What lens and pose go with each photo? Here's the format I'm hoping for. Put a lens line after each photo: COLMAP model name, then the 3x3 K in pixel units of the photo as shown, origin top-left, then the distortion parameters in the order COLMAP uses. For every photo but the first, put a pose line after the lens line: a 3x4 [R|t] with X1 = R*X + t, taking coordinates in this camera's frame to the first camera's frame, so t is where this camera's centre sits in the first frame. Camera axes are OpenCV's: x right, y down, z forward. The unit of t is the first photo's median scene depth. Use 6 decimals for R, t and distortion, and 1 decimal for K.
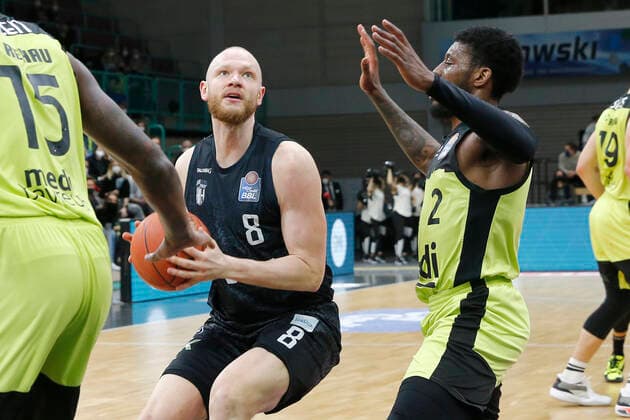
lens RADIAL K [[1800.2, 0, 309.5], [0, 1800.2, 205.5], [0, 0, 1]] dist [0.088075, 0.000000]
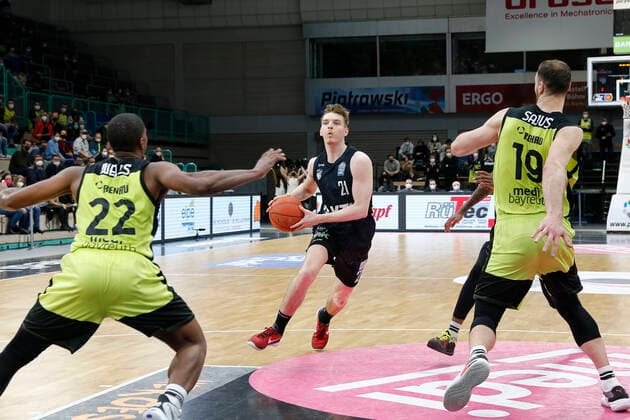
lens RADIAL K [[1442.8, 0, 312.0], [0, 1442.8, 198.2], [0, 0, 1]] dist [0.161163, 0.000000]
pose [[0.989109, 0.021084, 0.145664, -0.119434], [-0.020858, 0.999778, -0.003079, 0.010981], [-0.145697, 0.000008, 0.989329, -0.300797]]
